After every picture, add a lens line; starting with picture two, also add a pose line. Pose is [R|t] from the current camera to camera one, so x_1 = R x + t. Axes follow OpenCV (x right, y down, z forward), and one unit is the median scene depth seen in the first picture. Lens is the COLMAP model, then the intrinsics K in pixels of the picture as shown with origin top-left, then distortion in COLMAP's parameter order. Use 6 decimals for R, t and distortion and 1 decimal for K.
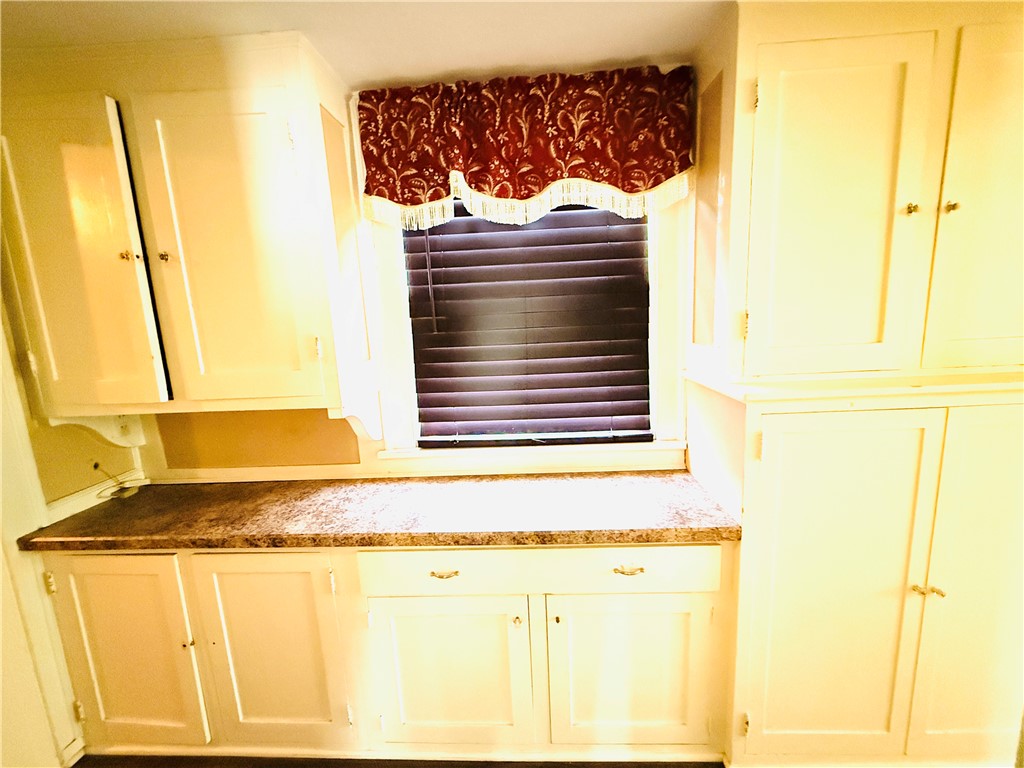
lens RADIAL K [[414.8, 0, 512.0], [0, 414.8, 384.0], [0, 0, 1]] dist [0.002437, 0.000262]
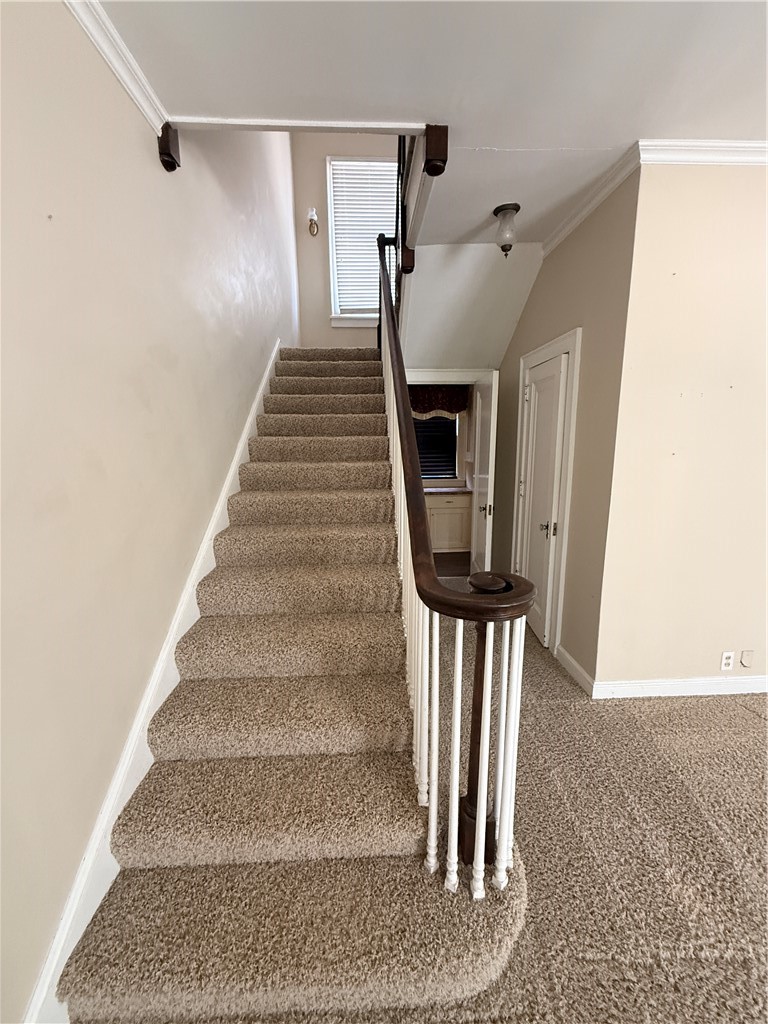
lens RADIAL K [[414.8, 0, 384.0], [0, 414.8, 512.0], [0, 0, 1]] dist [0.002437, 0.000262]
pose [[0.994941, 0.016403, 0.099118, -0.753814], [-0.018921, 0.999521, 0.024510, 0.399425], [-0.098668, -0.026262, 0.994774, -2.949392]]
